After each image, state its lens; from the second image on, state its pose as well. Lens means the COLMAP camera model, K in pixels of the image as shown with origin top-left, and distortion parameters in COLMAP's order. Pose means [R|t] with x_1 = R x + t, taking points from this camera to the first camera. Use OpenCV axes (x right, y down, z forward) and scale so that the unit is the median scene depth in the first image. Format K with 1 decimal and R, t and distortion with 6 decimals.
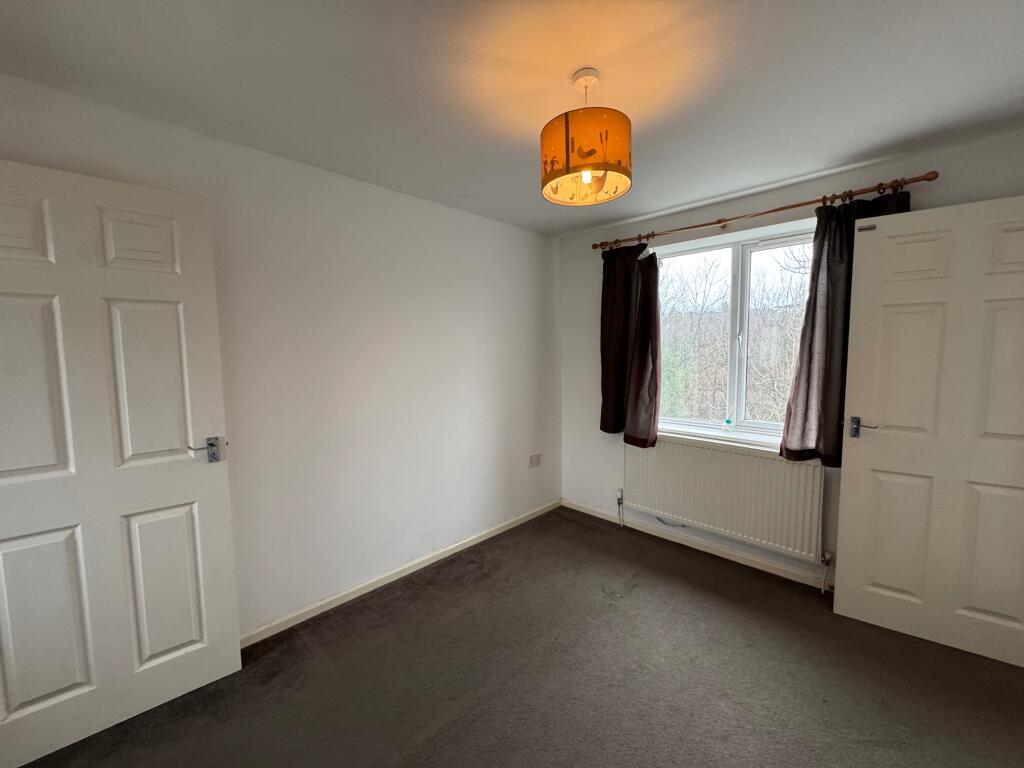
lens RADIAL K [[414.3, 0, 512.0], [0, 414.3, 384.2], [0, 0, 1]] dist [0.015203, -0.000005]
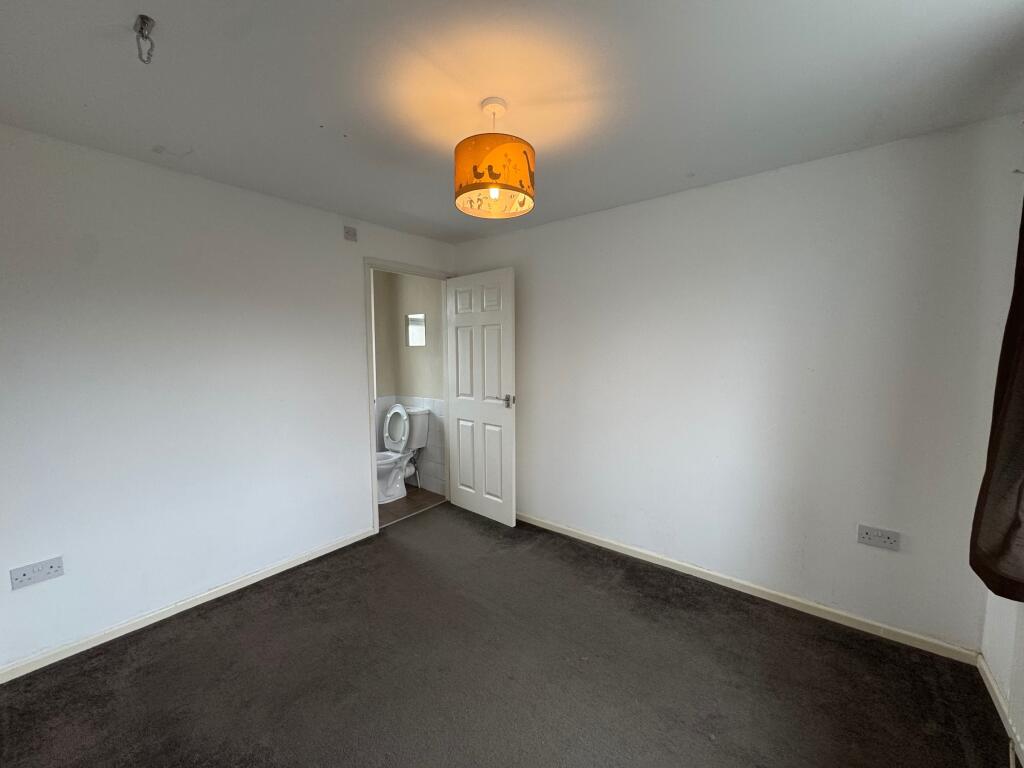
lens RADIAL K [[413.6, 0, 513.7], [0, 413.6, 383.3], [0, 0, 1]] dist [-0.001818, -0.000078]
pose [[0.103098, 0.090613, -0.990535, 1.039812], [-0.080041, 0.993368, 0.082542, -0.074283], [0.991446, 0.070774, 0.109667, 0.765292]]
